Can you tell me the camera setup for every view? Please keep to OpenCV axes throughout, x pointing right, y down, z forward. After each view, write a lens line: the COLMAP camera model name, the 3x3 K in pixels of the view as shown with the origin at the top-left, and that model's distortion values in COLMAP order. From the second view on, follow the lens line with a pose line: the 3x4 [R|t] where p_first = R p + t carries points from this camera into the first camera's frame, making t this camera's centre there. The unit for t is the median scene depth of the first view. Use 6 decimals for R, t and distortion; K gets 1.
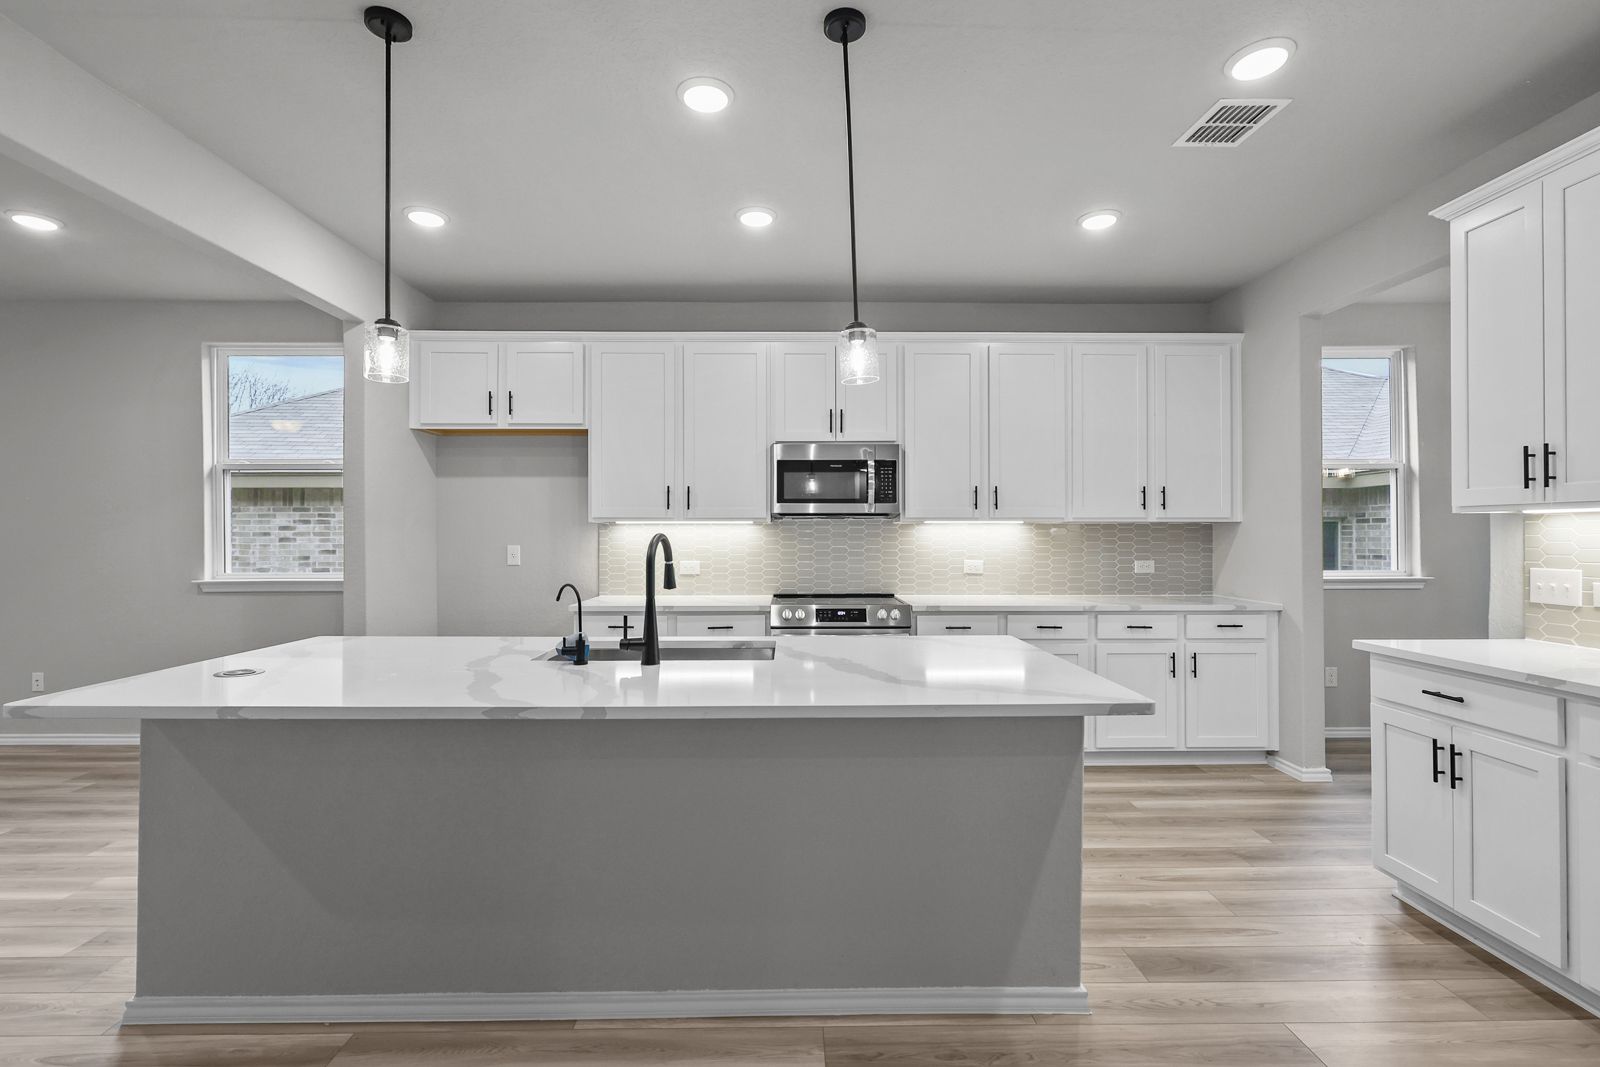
lens RADIAL K [[737.5, 0, 800.2], [0, 737.5, 531.2], [0, 0, 1]] dist [-0.001198, 0.000320]
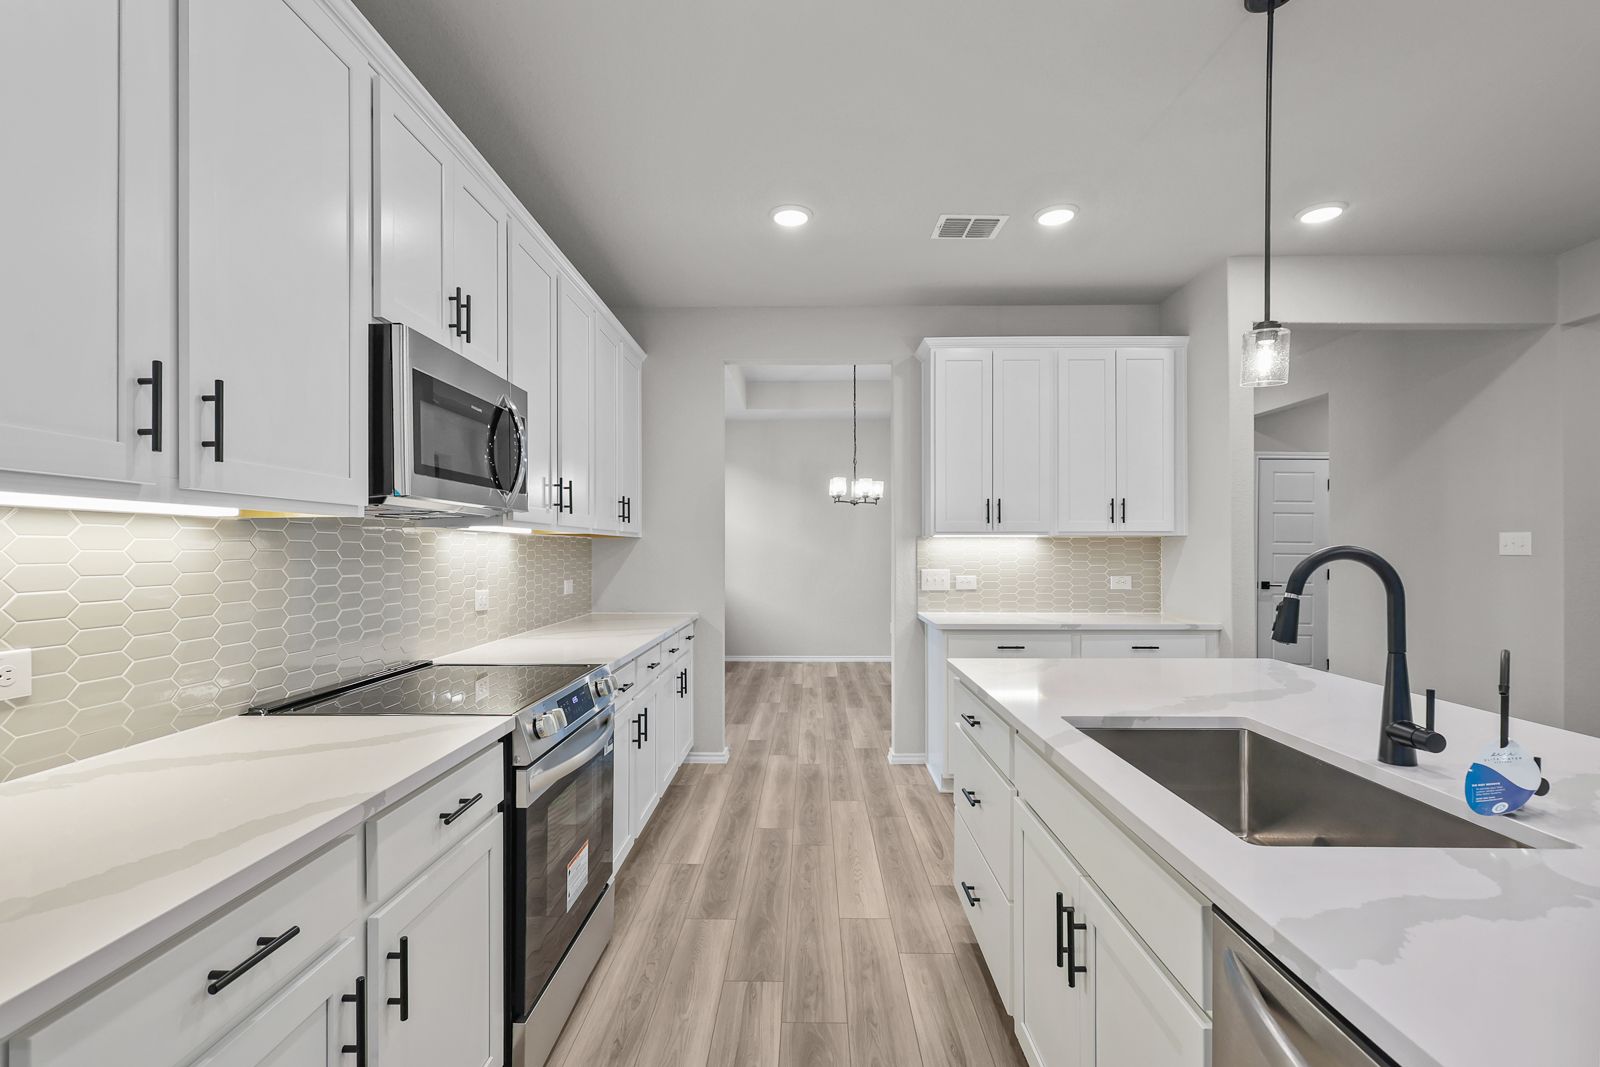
lens RADIAL K [[737.5, 0, 795.6], [0, 737.5, 544.7], [0, 0, 1]] dist [-0.001198, 0.000320]
pose [[0.036185, 0.007270, 0.999319, -0.432868], [-0.003370, 0.999969, -0.007152, 0.003902], [-0.999339, -0.003109, 0.036209, 0.773726]]
